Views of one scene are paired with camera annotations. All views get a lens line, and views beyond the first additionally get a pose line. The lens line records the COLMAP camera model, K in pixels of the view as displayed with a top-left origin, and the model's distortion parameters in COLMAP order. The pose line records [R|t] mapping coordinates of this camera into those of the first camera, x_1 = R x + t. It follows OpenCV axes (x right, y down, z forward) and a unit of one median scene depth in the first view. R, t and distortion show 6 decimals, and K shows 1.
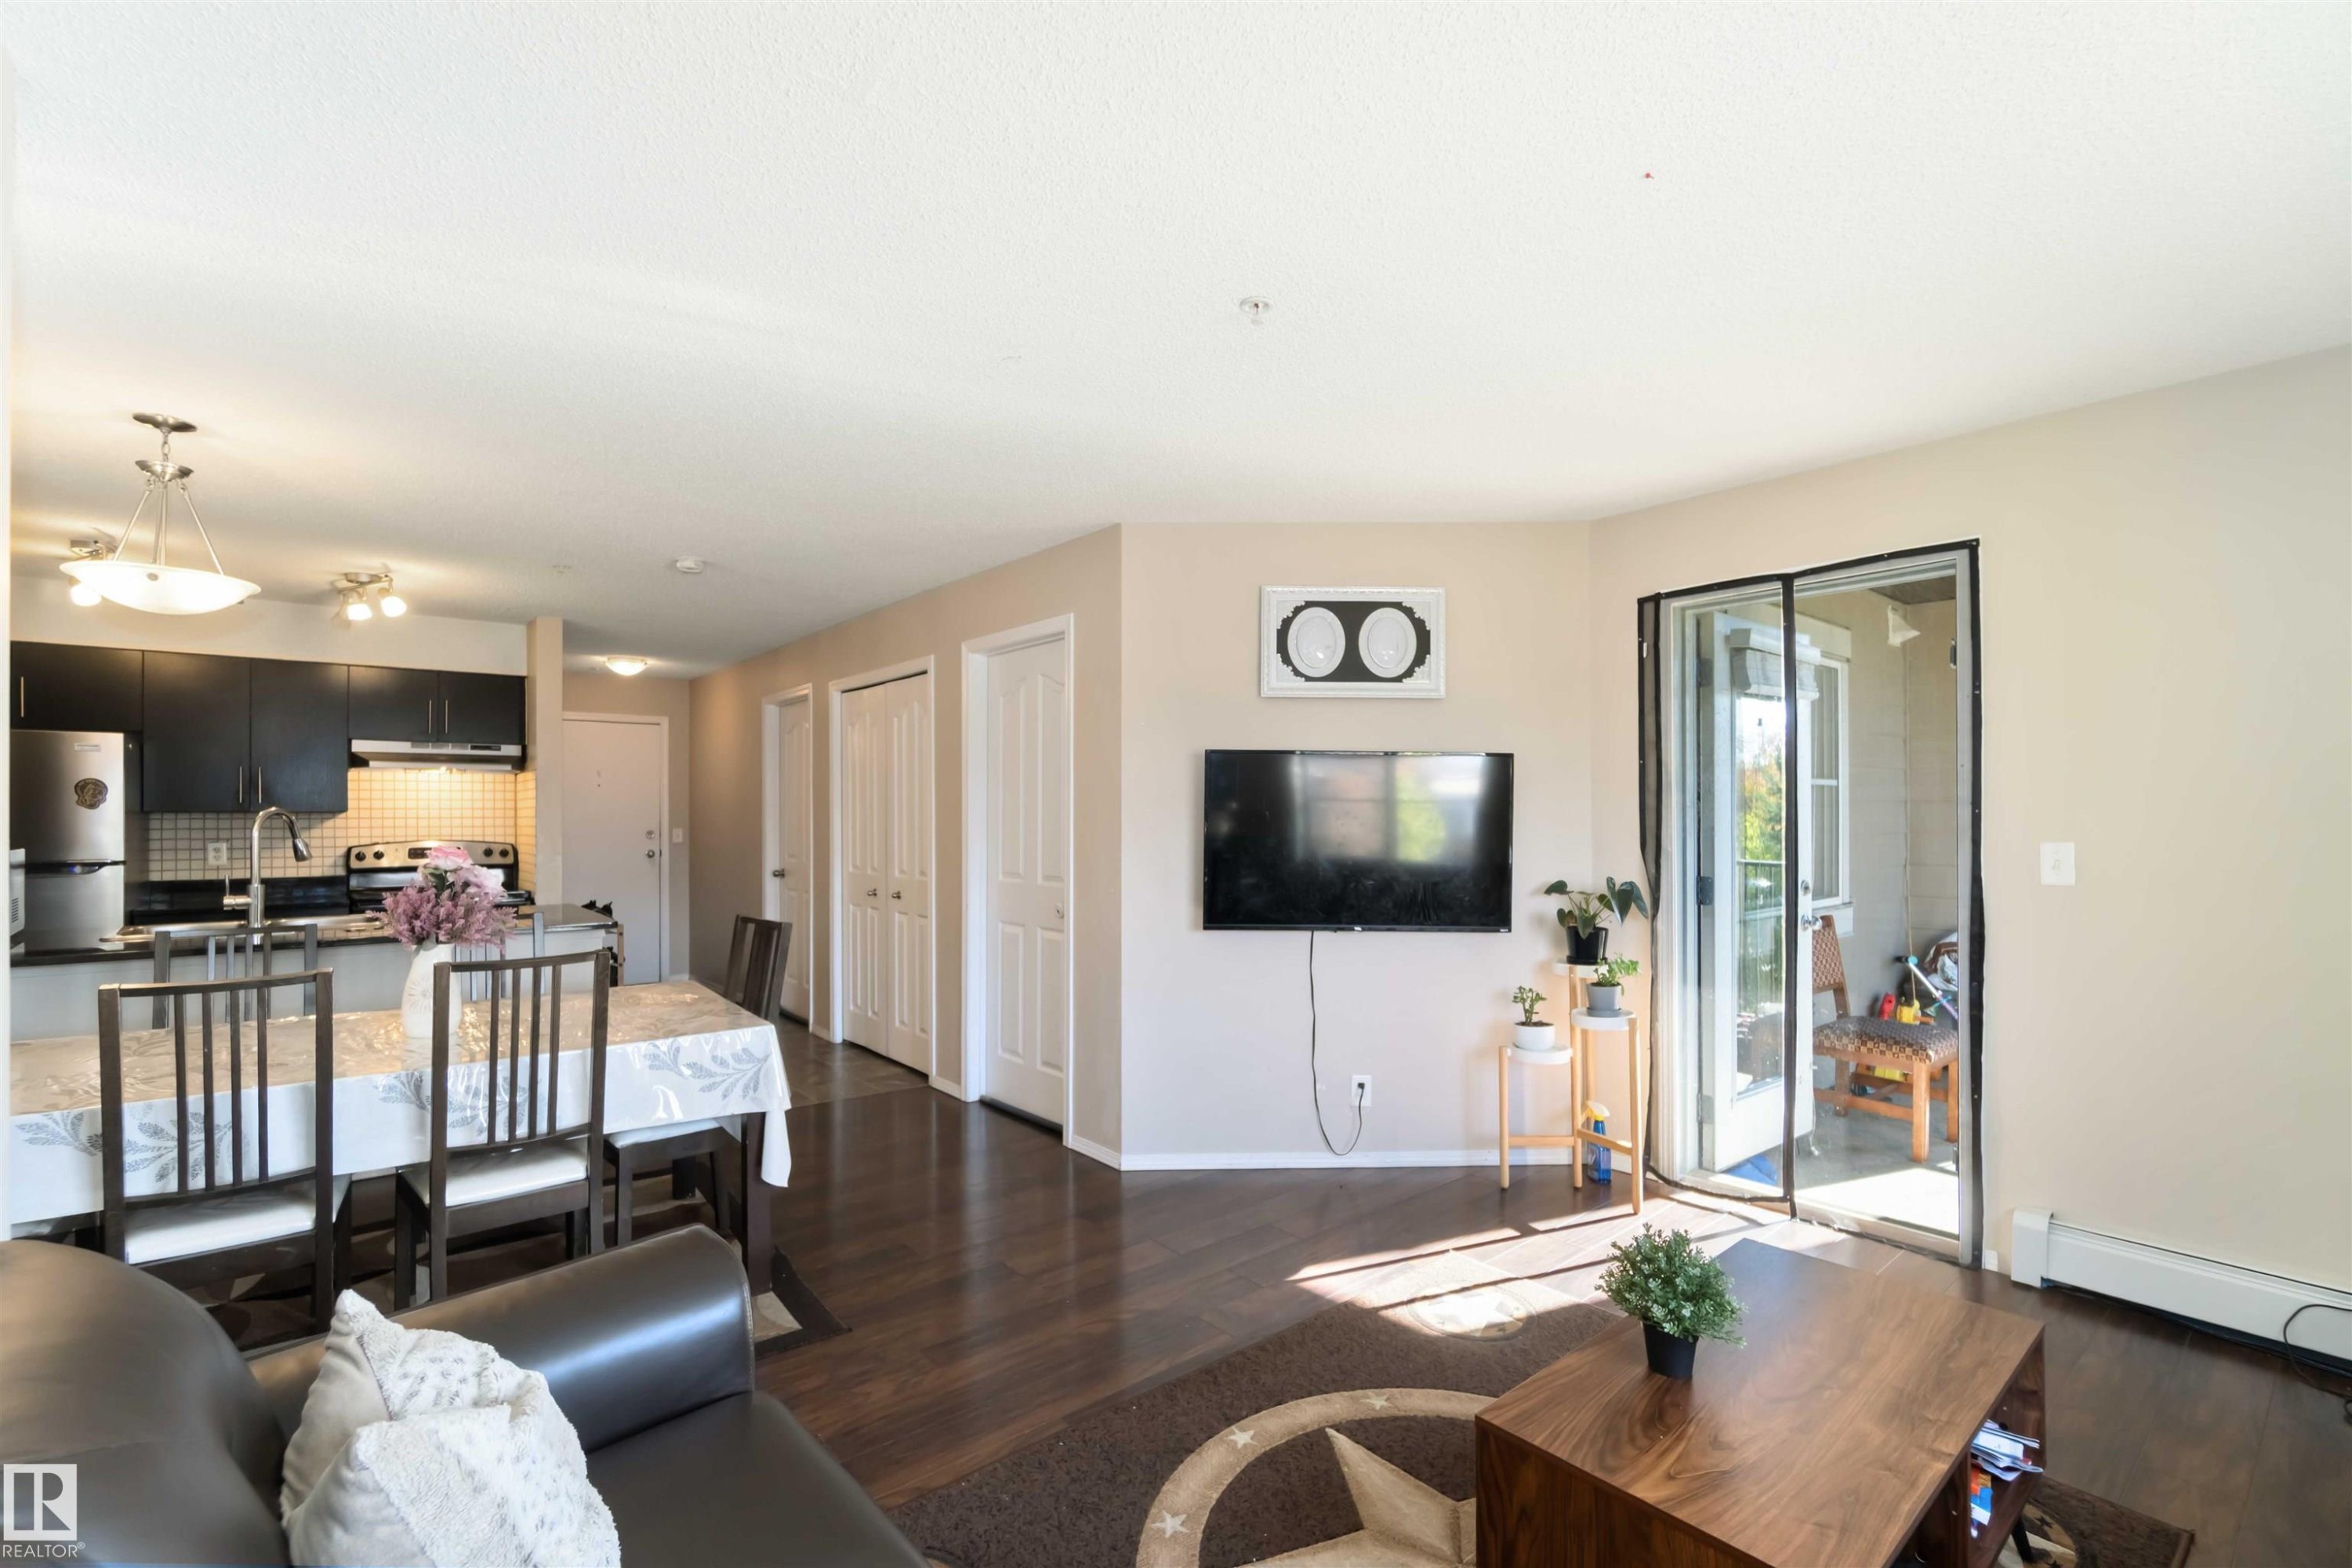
lens RADIAL K [[1029.1, 0, 1170.3], [0, 1029.1, 799.0], [0, 0, 1]] dist [0.000740, -0.000009]
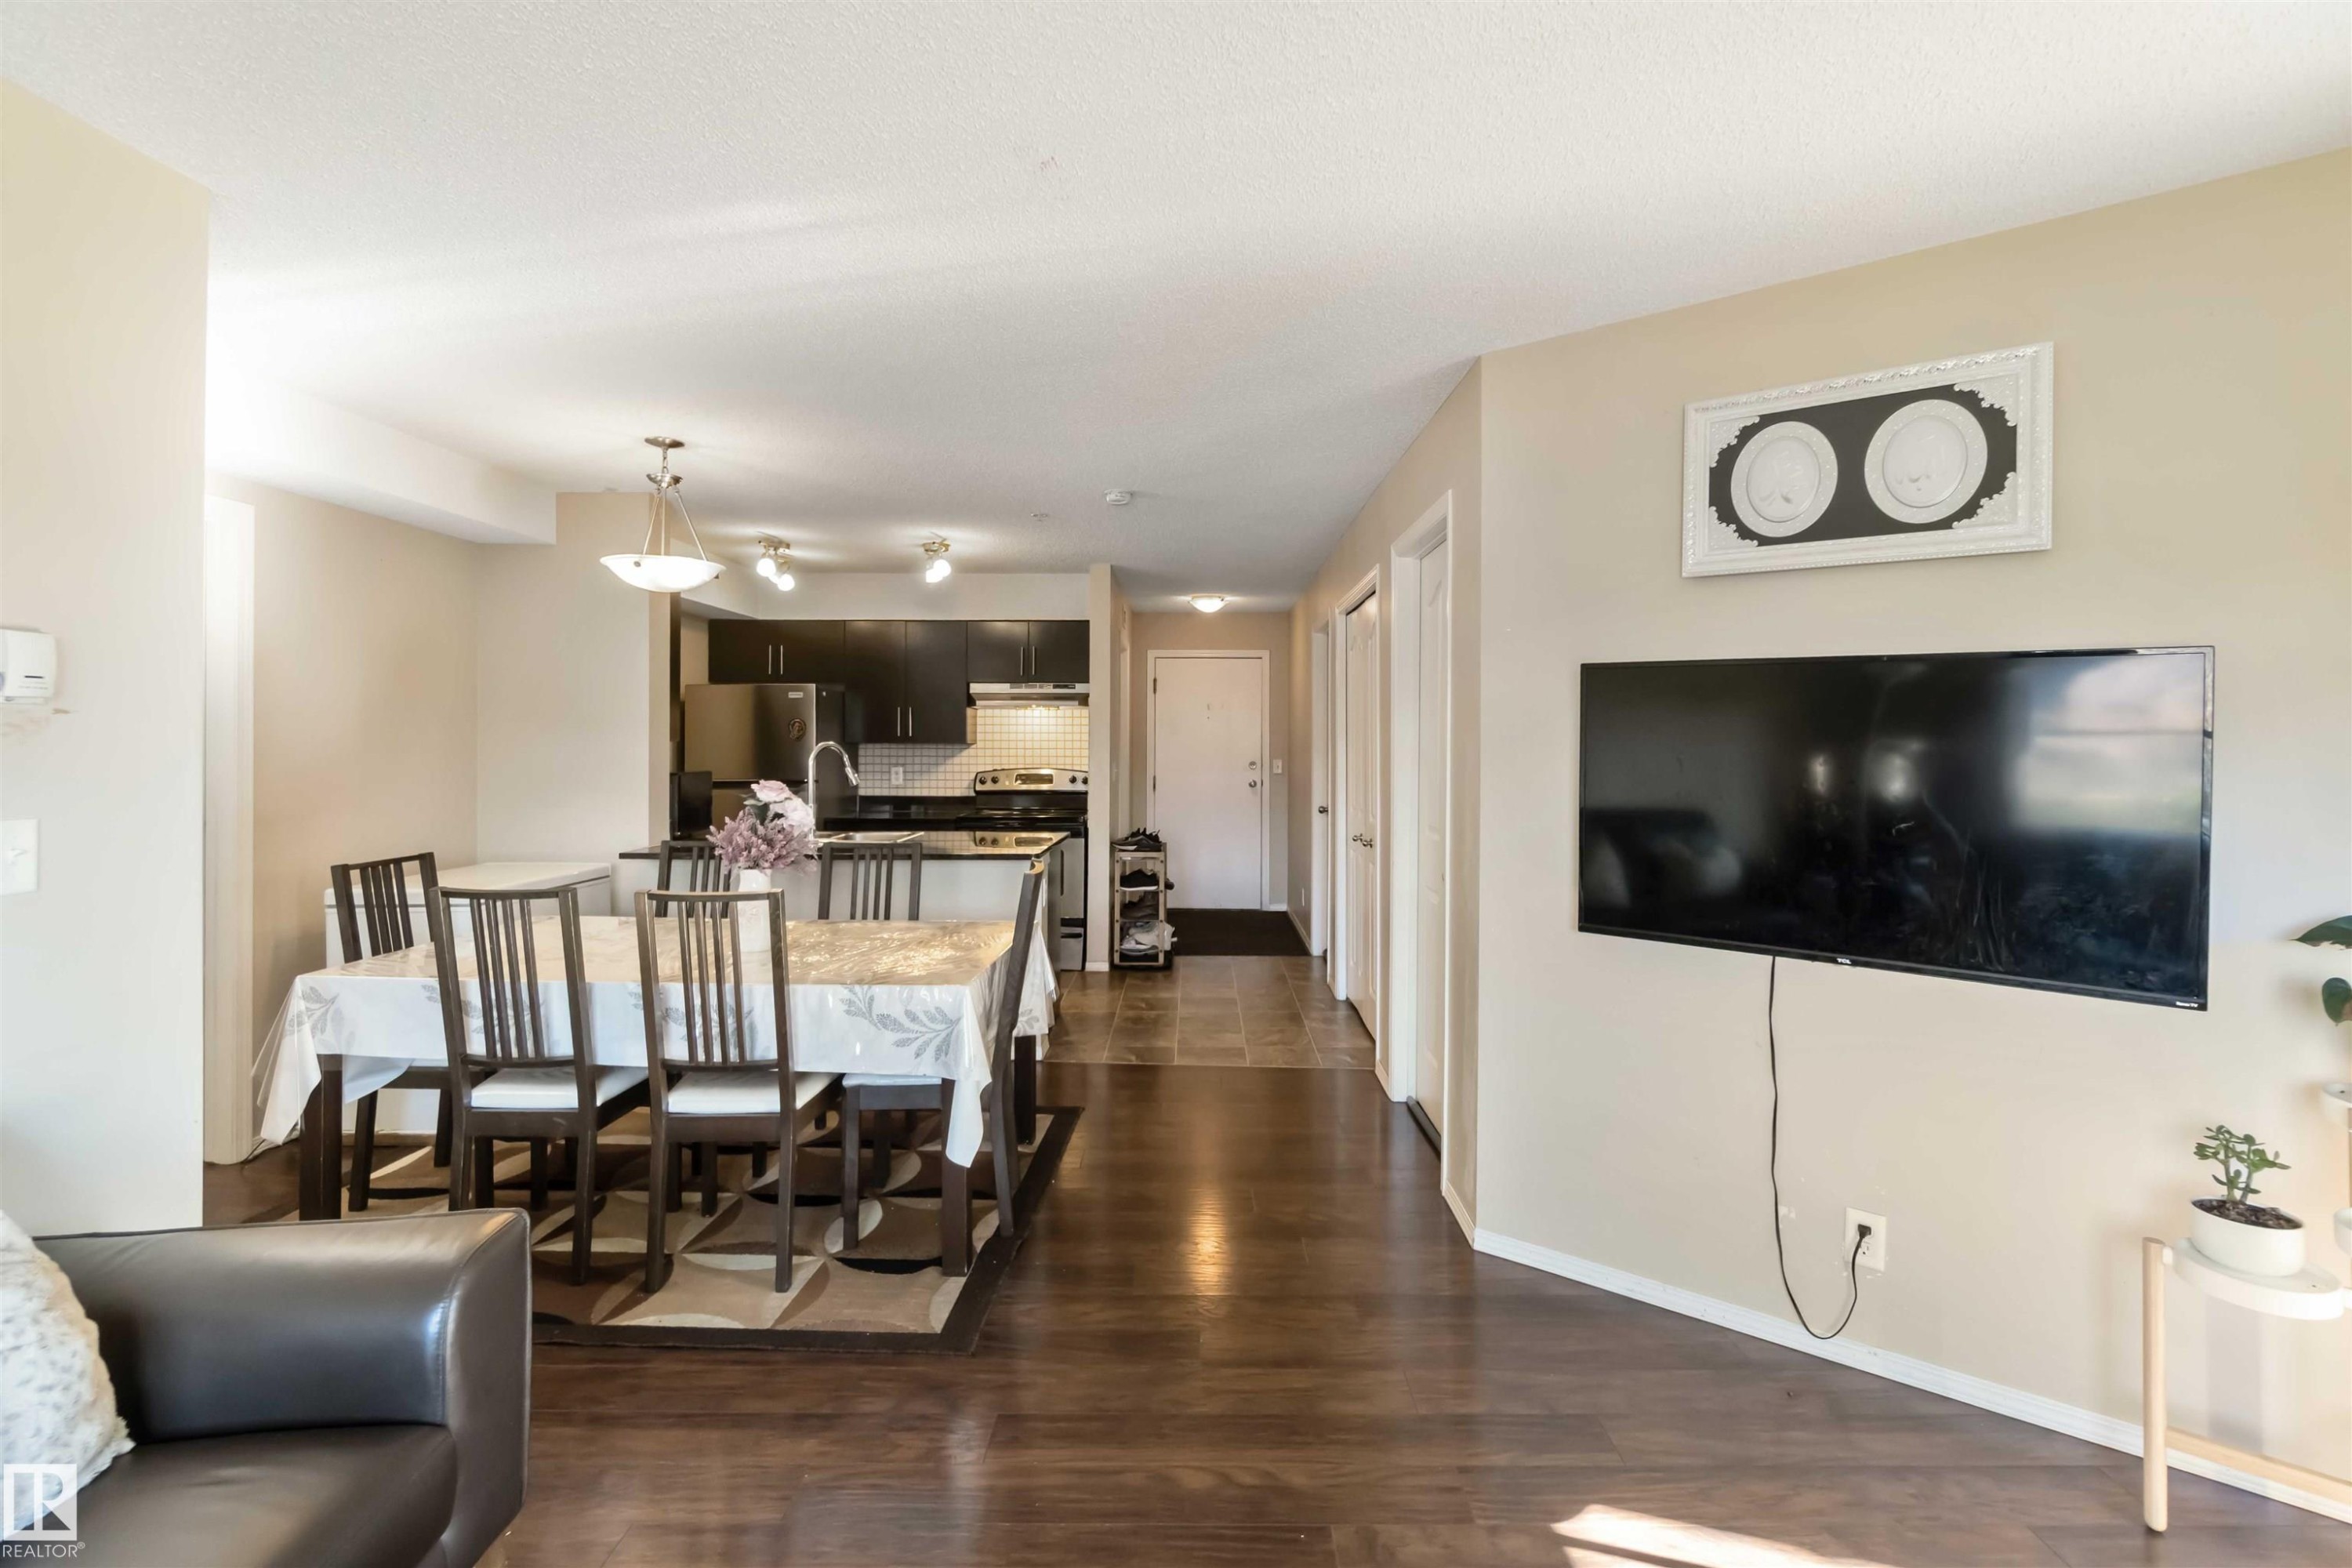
lens RADIAL K [[1067.9, 0, 1195.1], [0, 1067.9, 733.0], [0, 0, 1]] dist [-0.000125, 0.000508]
pose [[0.771614, 0.000647, -0.636091, 0.276075], [0.003475, 0.999980, 0.005233, -0.007383], [0.636082, -0.006248, 0.771597, 0.292588]]
